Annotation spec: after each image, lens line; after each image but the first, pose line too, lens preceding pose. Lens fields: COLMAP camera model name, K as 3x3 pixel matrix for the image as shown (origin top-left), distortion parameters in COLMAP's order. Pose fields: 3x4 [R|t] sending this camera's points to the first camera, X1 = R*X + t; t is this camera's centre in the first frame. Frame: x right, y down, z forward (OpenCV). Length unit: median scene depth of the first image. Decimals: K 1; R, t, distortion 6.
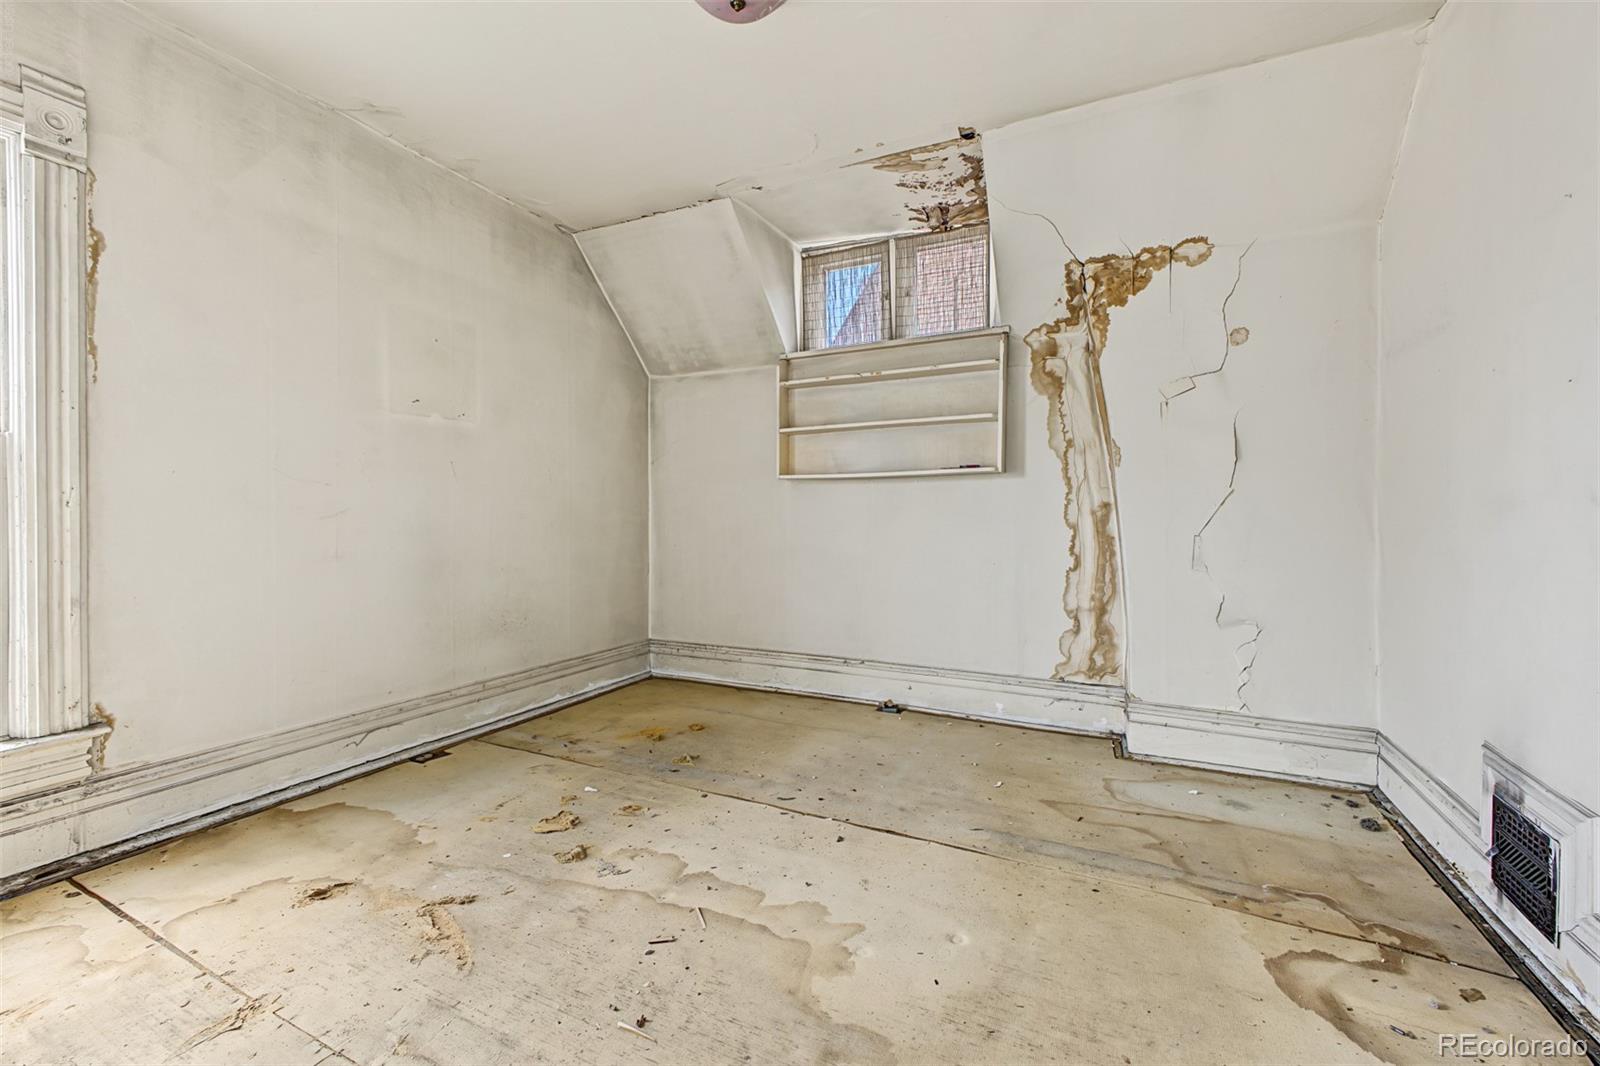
lens RADIAL K [[651.0, 0, 800.7], [0, 651.0, 514.1], [0, 0, 1]] dist [0.014098, -0.000093]
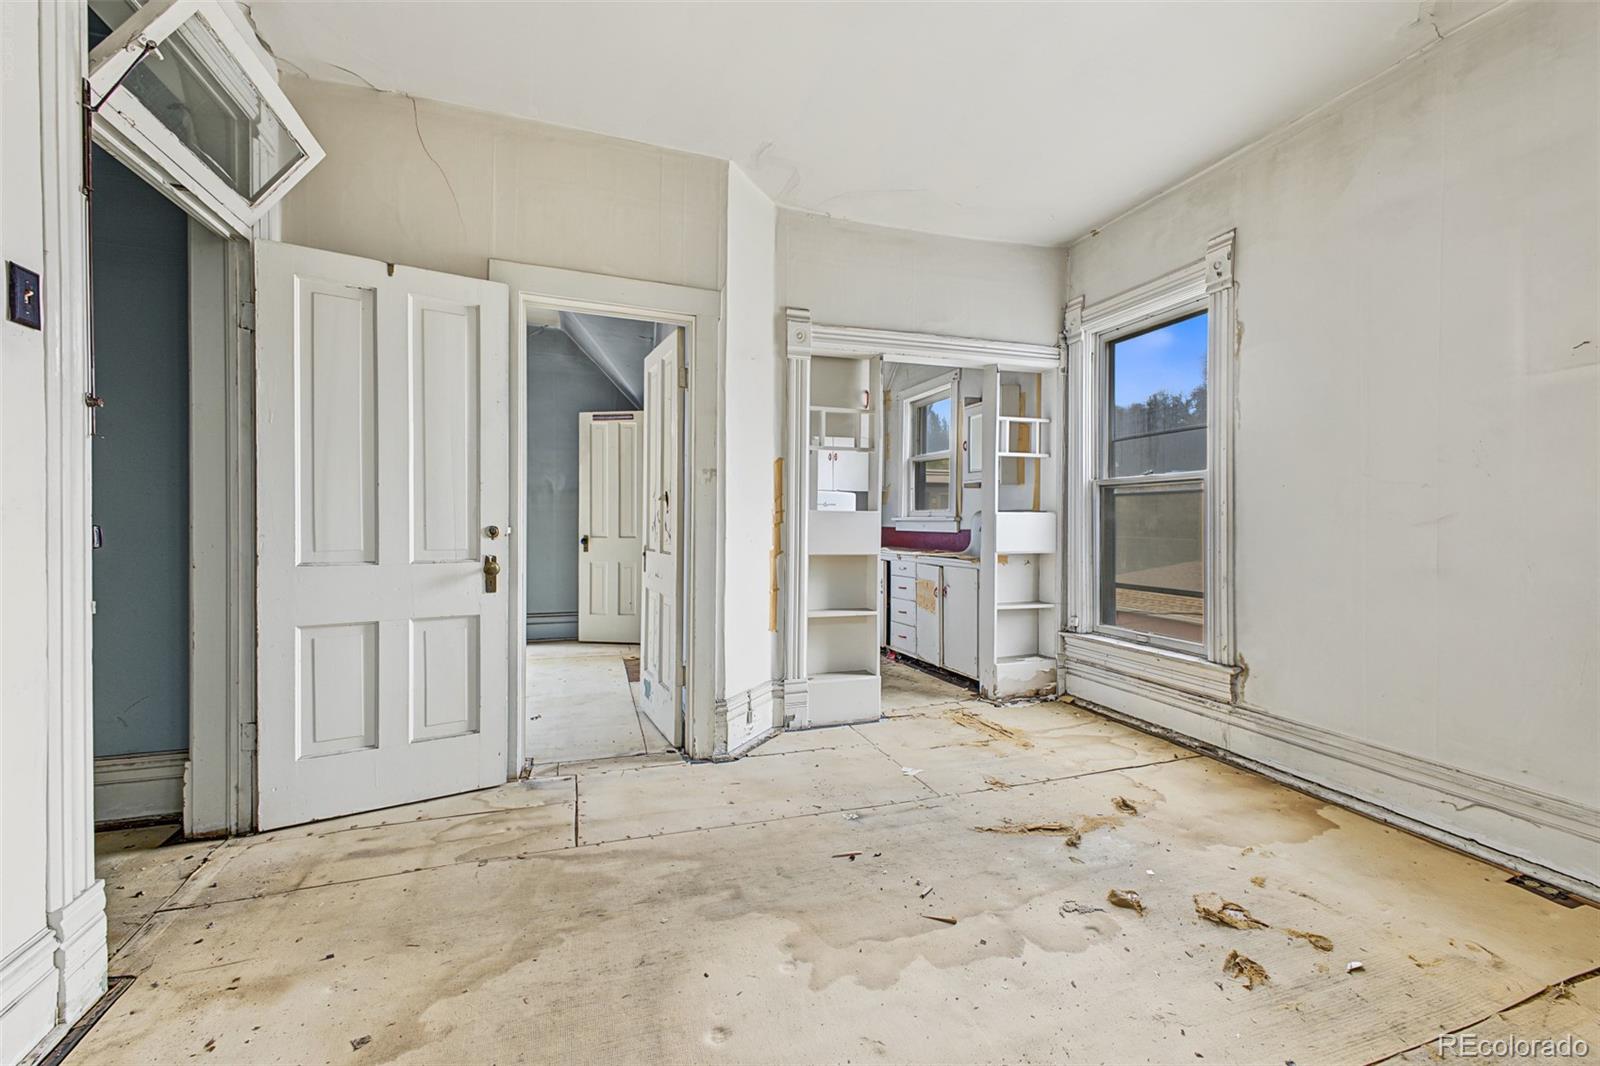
lens RADIAL K [[636.8, 0, 799.5], [0, 636.8, 527.1], [0, 0, 1]] dist [0.011721, -0.000111]
pose [[-0.707077, 0.000705, -0.707136, 0.586929], [-0.005960, 0.999958, 0.006957, 0.010977], [0.707111, 0.009134, -0.707043, 1.311117]]
